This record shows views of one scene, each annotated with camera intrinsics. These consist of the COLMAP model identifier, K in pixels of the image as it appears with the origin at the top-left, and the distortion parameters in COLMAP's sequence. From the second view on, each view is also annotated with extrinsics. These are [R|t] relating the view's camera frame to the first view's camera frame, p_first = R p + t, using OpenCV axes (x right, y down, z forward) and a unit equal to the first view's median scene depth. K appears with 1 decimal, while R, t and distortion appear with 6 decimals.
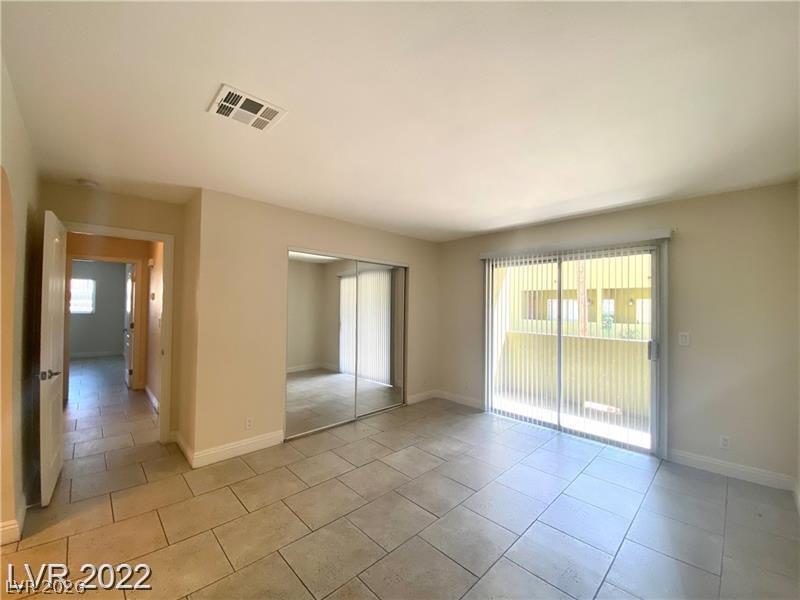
lens RADIAL K [[326.0, 0, 400.0], [0, 326.0, 300.0], [0, 0, 1]] dist [0.000705, -0.014501]
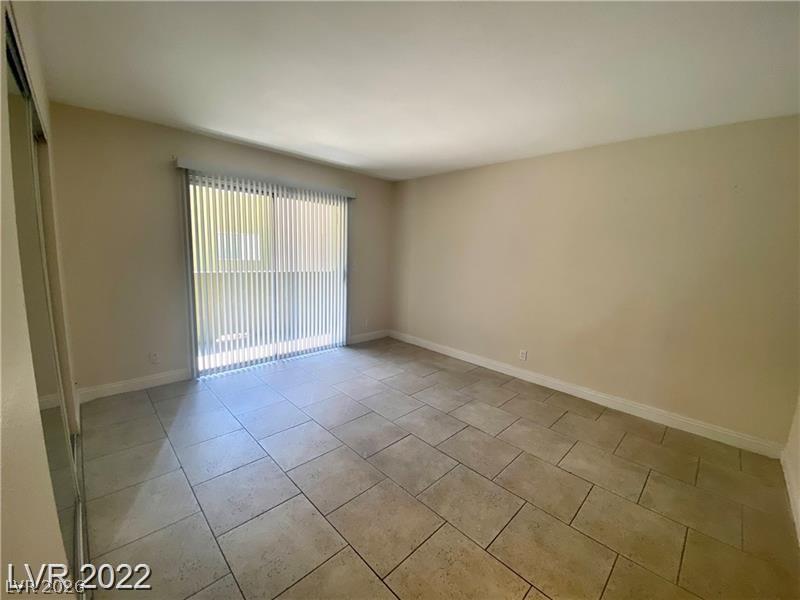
lens RADIAL K [[326.0, 0, 400.0], [0, 326.0, 300.0], [0, 0, 1]] dist [0.000705, -0.014501]
pose [[-0.017284, -0.164542, 0.986219, -0.666509], [-0.054529, 0.985053, 0.163392, 0.012243], [-0.998363, -0.050954, -0.025998, 0.779273]]
